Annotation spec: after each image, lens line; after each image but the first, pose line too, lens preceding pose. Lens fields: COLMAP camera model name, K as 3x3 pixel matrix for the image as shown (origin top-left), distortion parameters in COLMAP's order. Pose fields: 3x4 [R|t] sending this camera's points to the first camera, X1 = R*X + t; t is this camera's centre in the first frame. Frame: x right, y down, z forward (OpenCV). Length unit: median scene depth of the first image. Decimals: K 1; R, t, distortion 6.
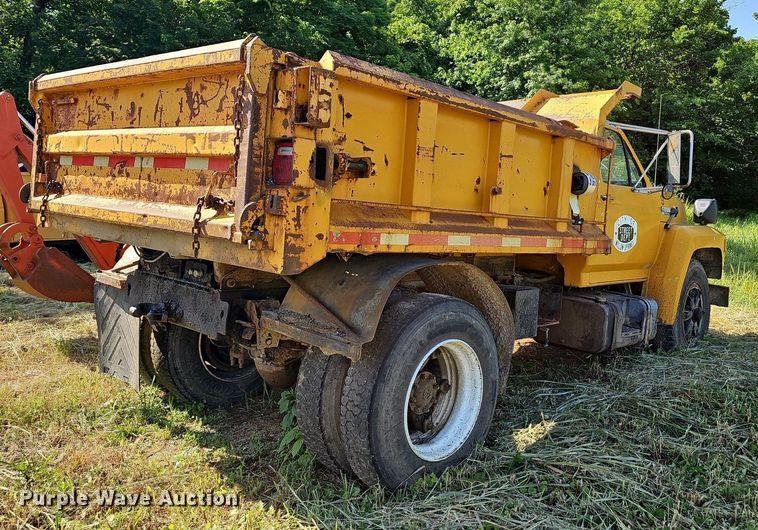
lens RADIAL K [[655.4, 0, 453.0], [0, 655.4, 223.7], [0, 0, 1]] dist [0.053661, -0.015723]
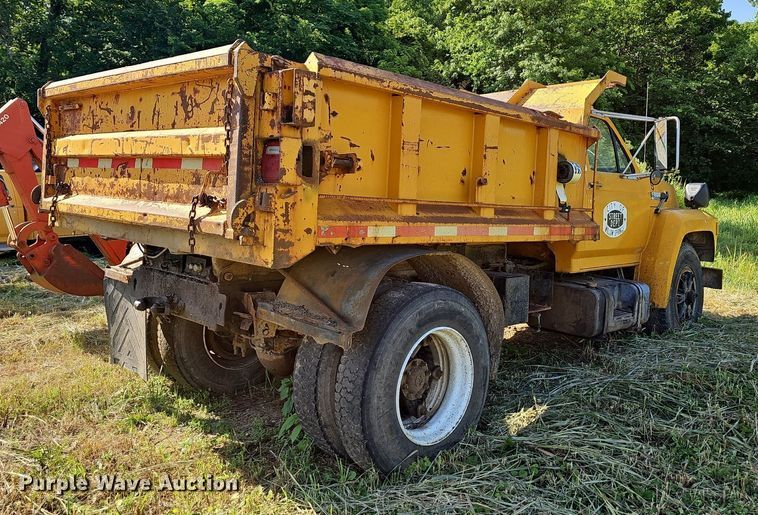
lens RADIAL K [[641.1, 0, 431.4], [0, 641.1, 209.1], [0, 0, 1]] dist [0.050620, -0.006915]
pose [[0.999092, -0.022837, -0.035973, 0.023920], [0.022689, 0.999732, -0.004511, -0.004789], [0.036066, 0.003691, 0.999343, -0.009564]]
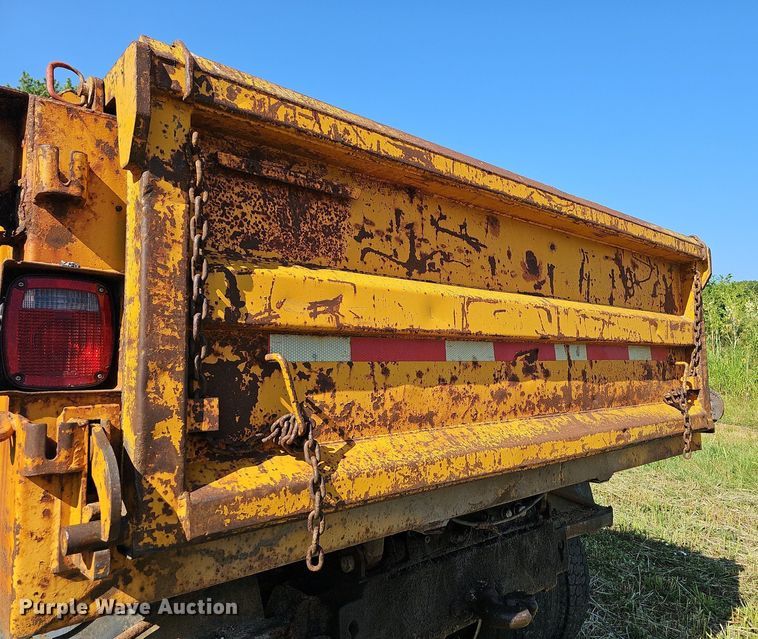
lens RADIAL K [[555.1, 0, 416.7], [0, 555.1, 321.2], [0, 0, 1]] dist [0.087687, -0.094146]
pose [[0.121325, 0.011810, 0.992543, -0.974881], [0.050637, 0.998554, -0.018071, -0.114559], [-0.991320, 0.052452, 0.120551, 1.025231]]
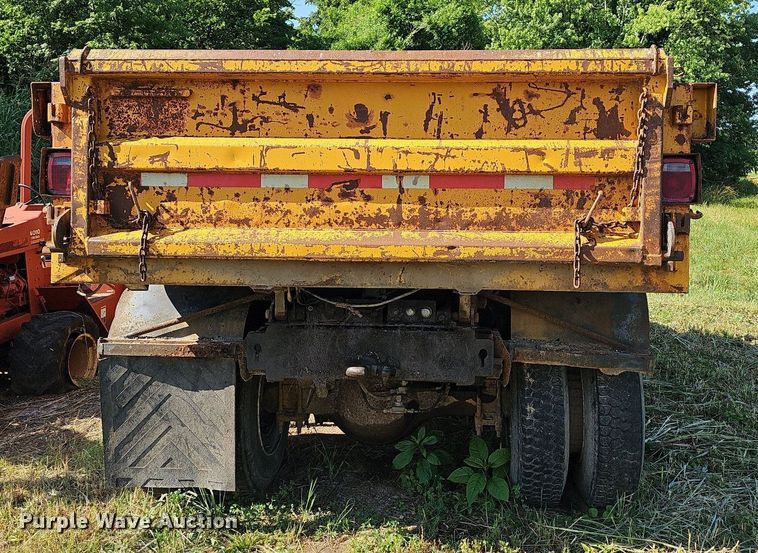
lens RADIAL K [[722.3, 0, 427.2], [0, 722.3, 236.2], [0, 0, 1]] dist [0.129119, -0.222701]
pose [[0.799183, -0.076133, 0.596247, -0.921589], [0.062247, 0.997096, 0.043883, -0.060256], [-0.597856, 0.002044, 0.801601, 0.266422]]
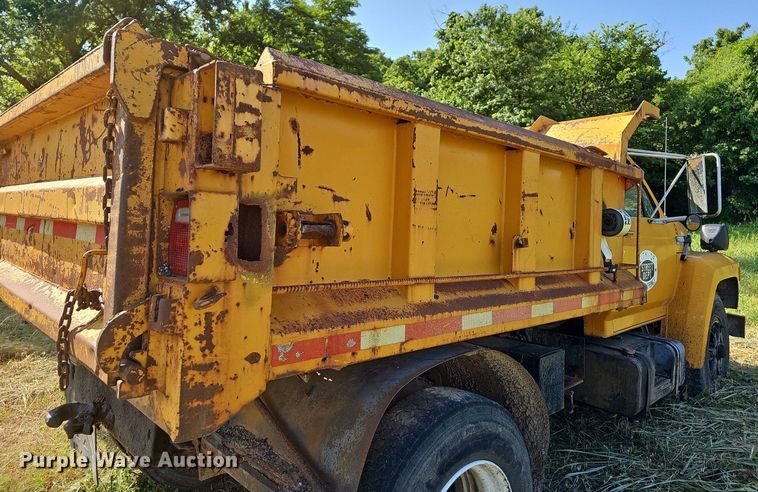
lens RADIAL K [[506.6, 0, 380.1], [0, 506.6, 195.2], [0, 0, 1]] dist [0.017813, 0.000577]
pose [[0.993464, -0.038470, -0.107466, -0.030275], [0.029572, 0.996095, -0.083194, -0.065925], [0.110246, 0.079472, 0.990722, 0.444937]]
